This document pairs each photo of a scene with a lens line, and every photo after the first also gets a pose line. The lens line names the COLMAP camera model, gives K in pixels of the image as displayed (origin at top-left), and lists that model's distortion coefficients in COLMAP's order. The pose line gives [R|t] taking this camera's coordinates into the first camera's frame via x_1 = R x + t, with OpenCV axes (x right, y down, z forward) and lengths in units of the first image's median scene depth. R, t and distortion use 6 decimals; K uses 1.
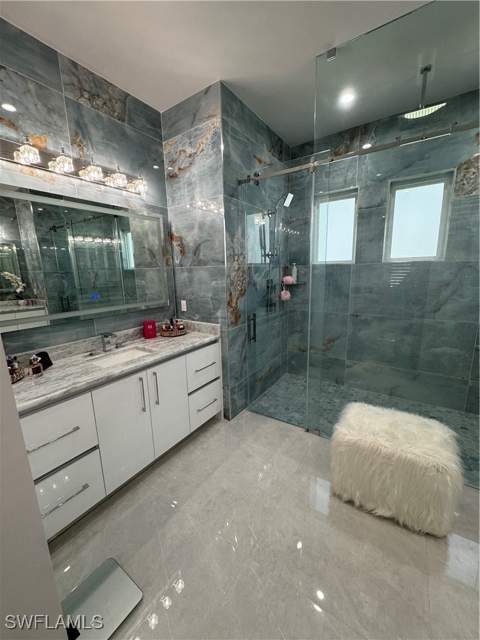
lens RADIAL K [[254.0, 0, 238.9], [0, 254.0, 320.6], [0, 0, 1]] dist [-0.003114, -0.000377]
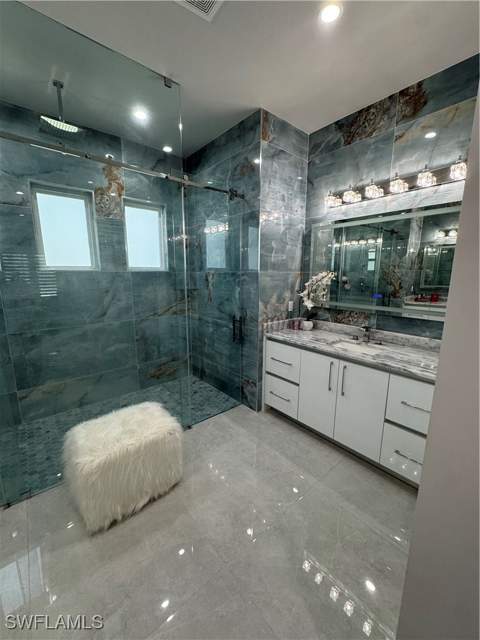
lens RADIAL K [[254.0, 0, 241.4], [0, 254.0, 320.4], [0, 0, 1]] dist [-0.003114, -0.000377]
pose [[0.269162, -0.149538, 0.951415, -0.144996], [0.180853, 0.978146, 0.102575, -0.022500], [-0.945962, 0.144457, 0.290324, 0.111896]]
